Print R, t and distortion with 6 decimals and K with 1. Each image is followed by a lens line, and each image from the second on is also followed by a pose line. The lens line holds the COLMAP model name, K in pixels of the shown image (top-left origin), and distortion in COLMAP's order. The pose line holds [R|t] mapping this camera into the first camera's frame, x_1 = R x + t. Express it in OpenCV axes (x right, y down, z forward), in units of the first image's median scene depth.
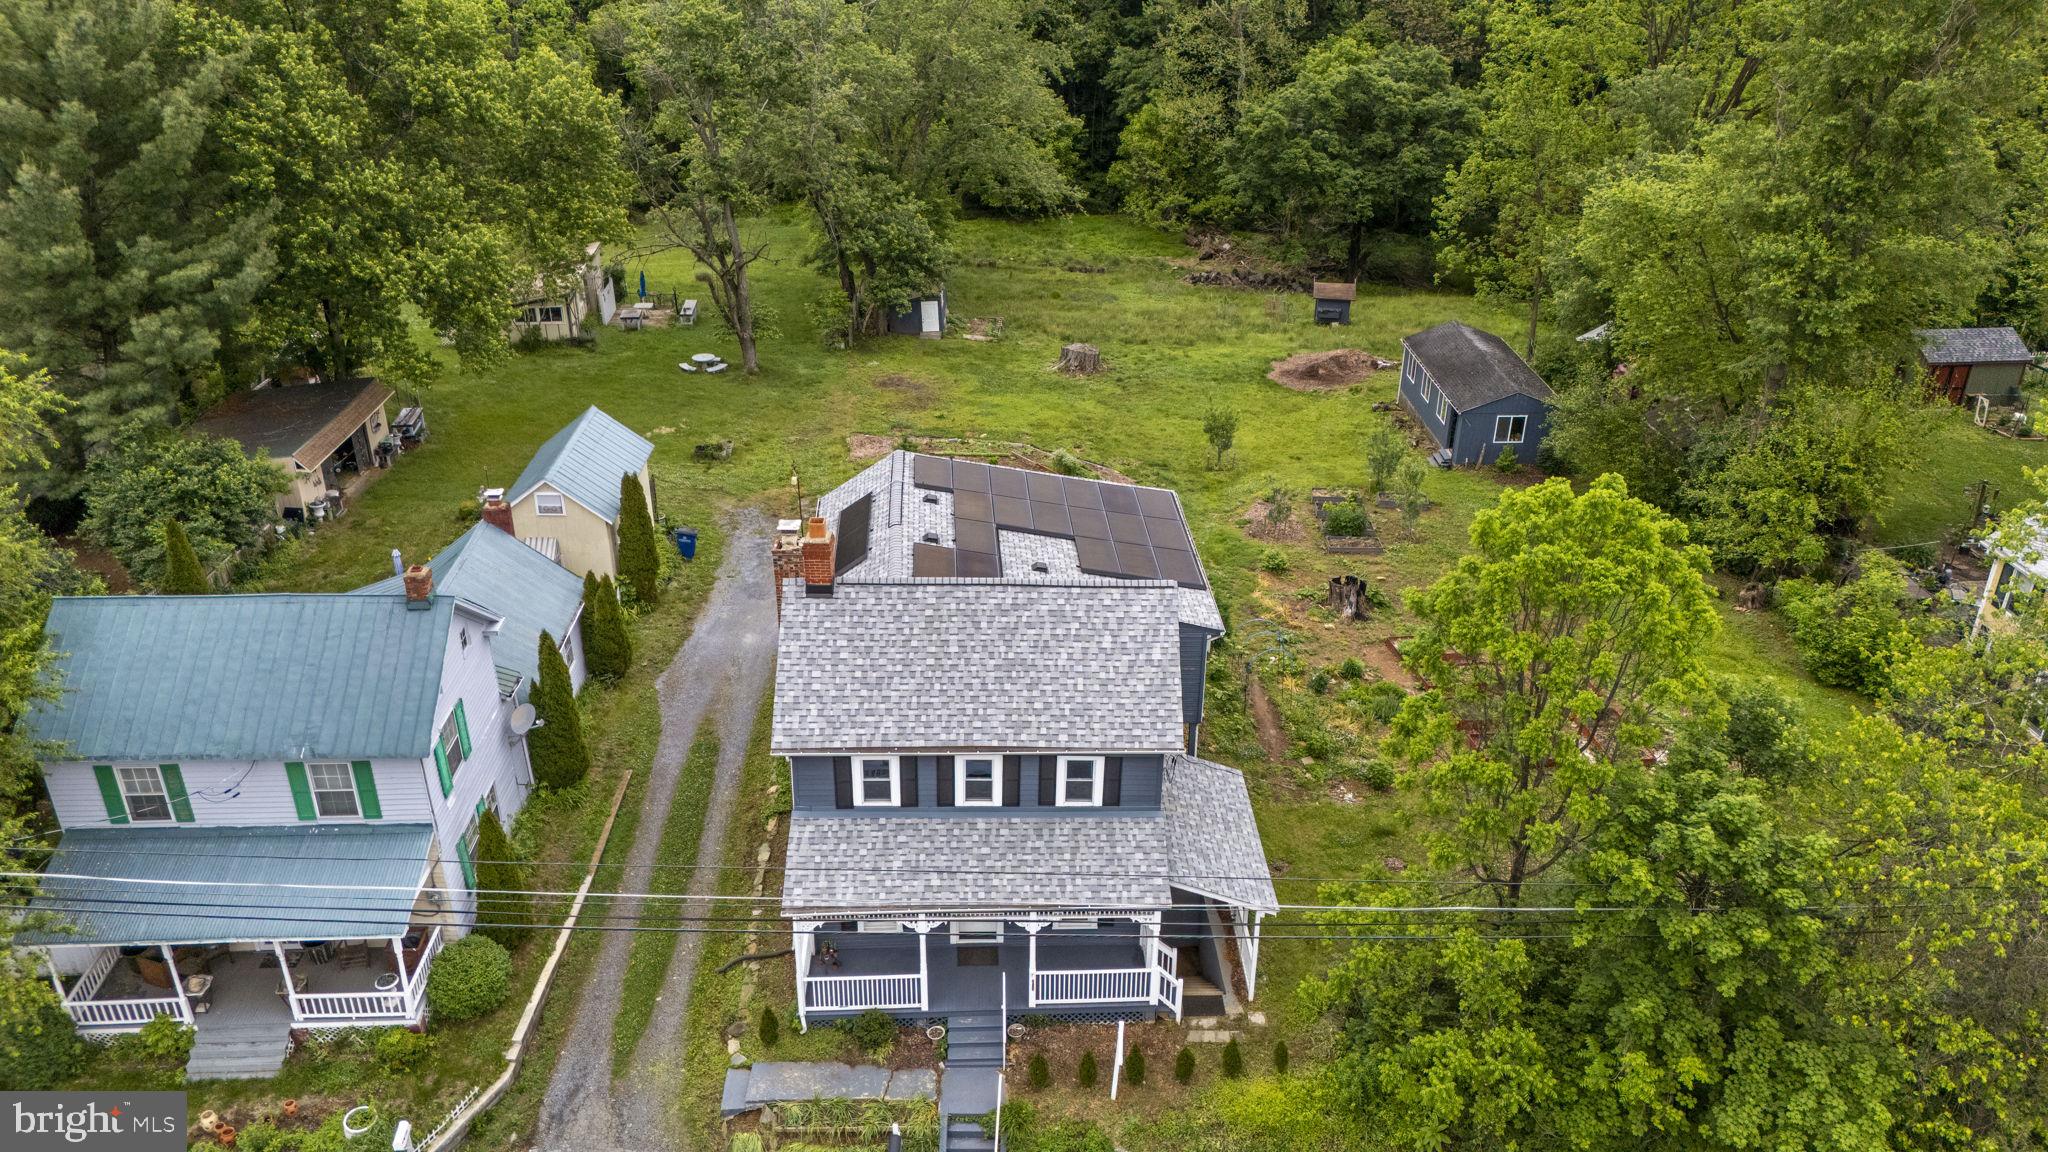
lens RADIAL K [[1485.8, 0, 1022.0], [0, 1485.8, 576.0], [0, 0, 1]] dist [0.095803, -0.080532]
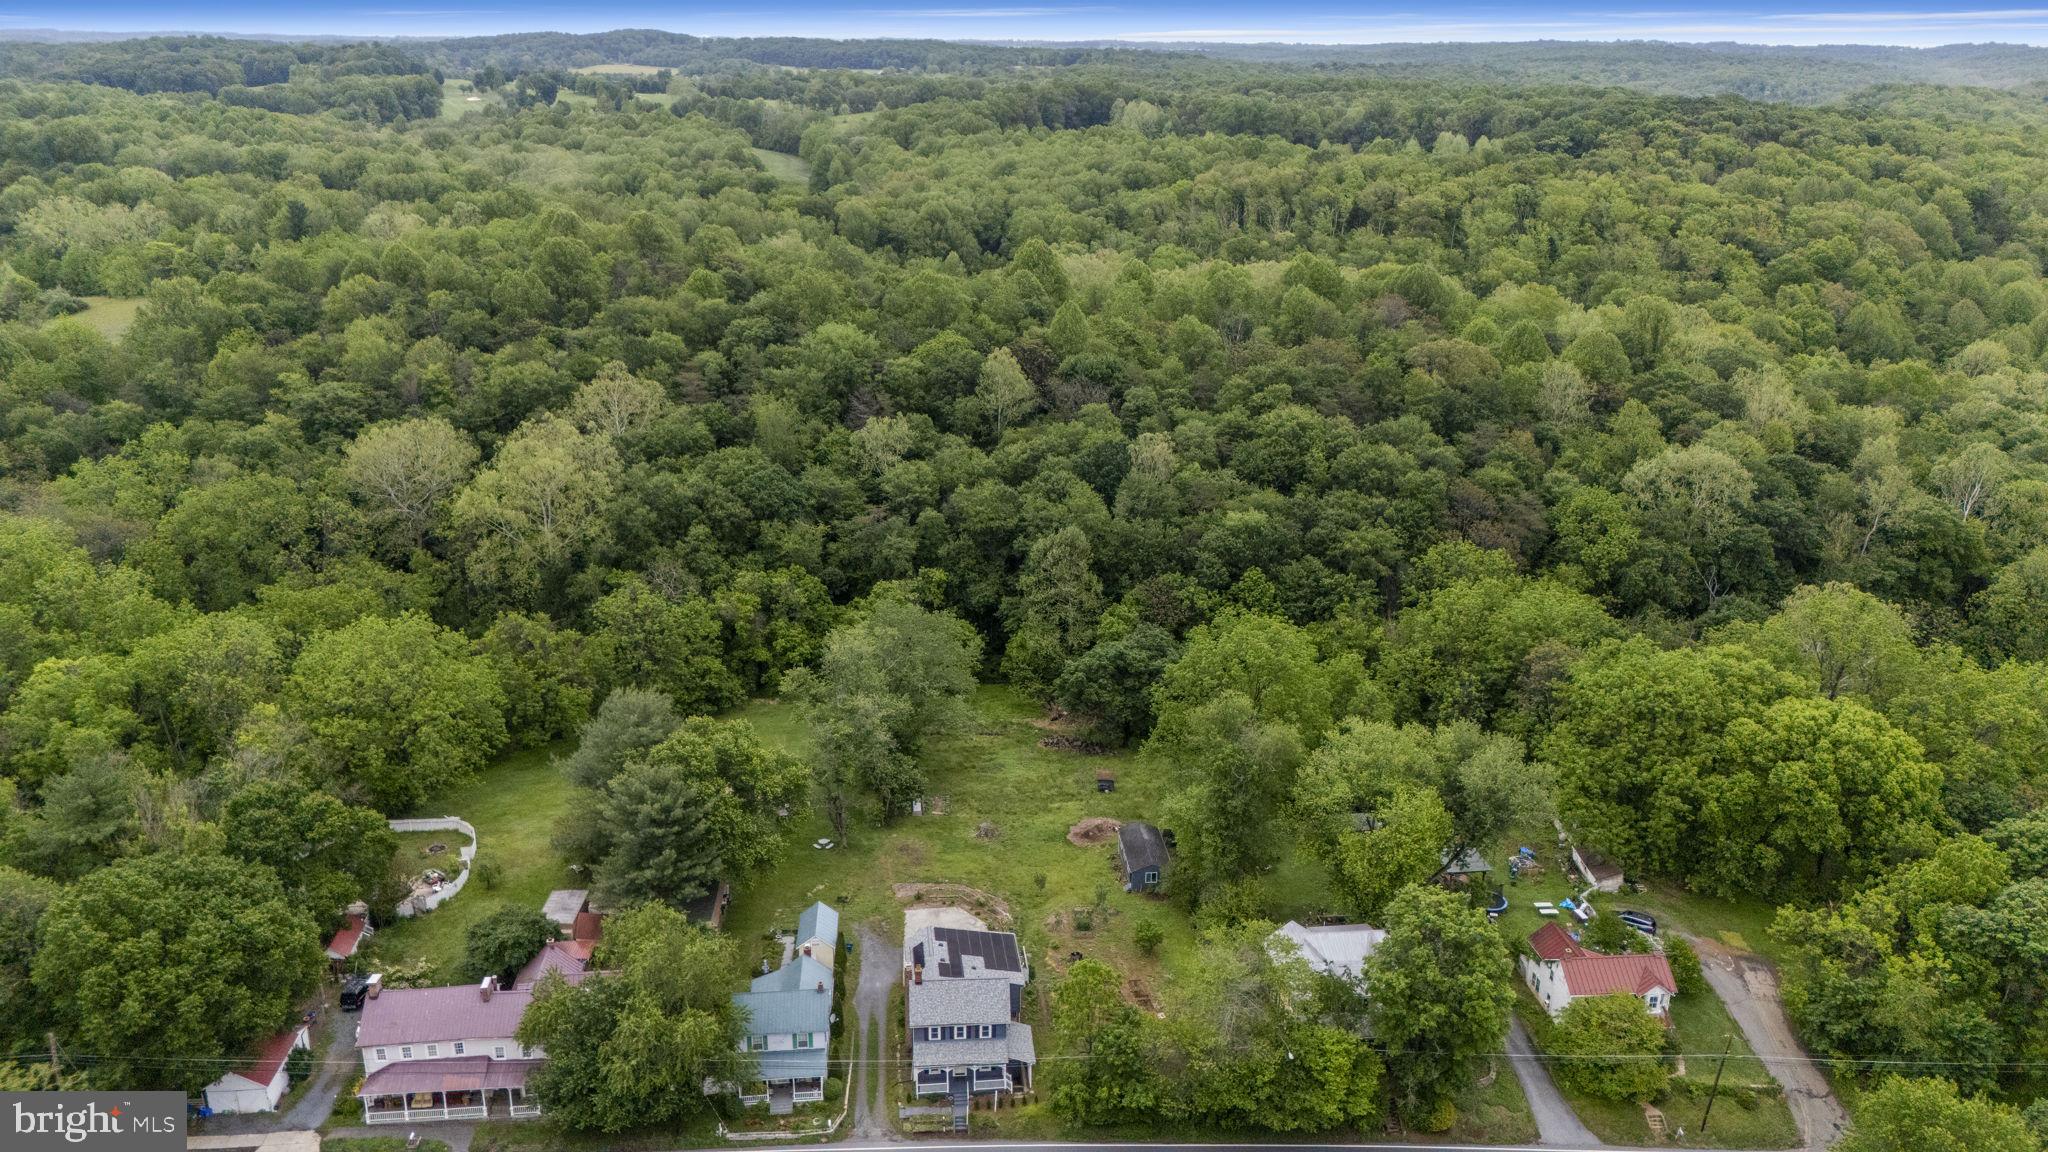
lens RADIAL K [[1485.8, 0, 1024.5], [0, 1485.8, 587.0], [0, 0, 1]] dist [0.095803, -0.080532]
pose [[0.997982, -0.019458, 0.060436, -0.076298], [0.027412, 0.990641, -0.133712, -0.501024], [-0.057268, 0.135098, 0.989176, -3.132277]]
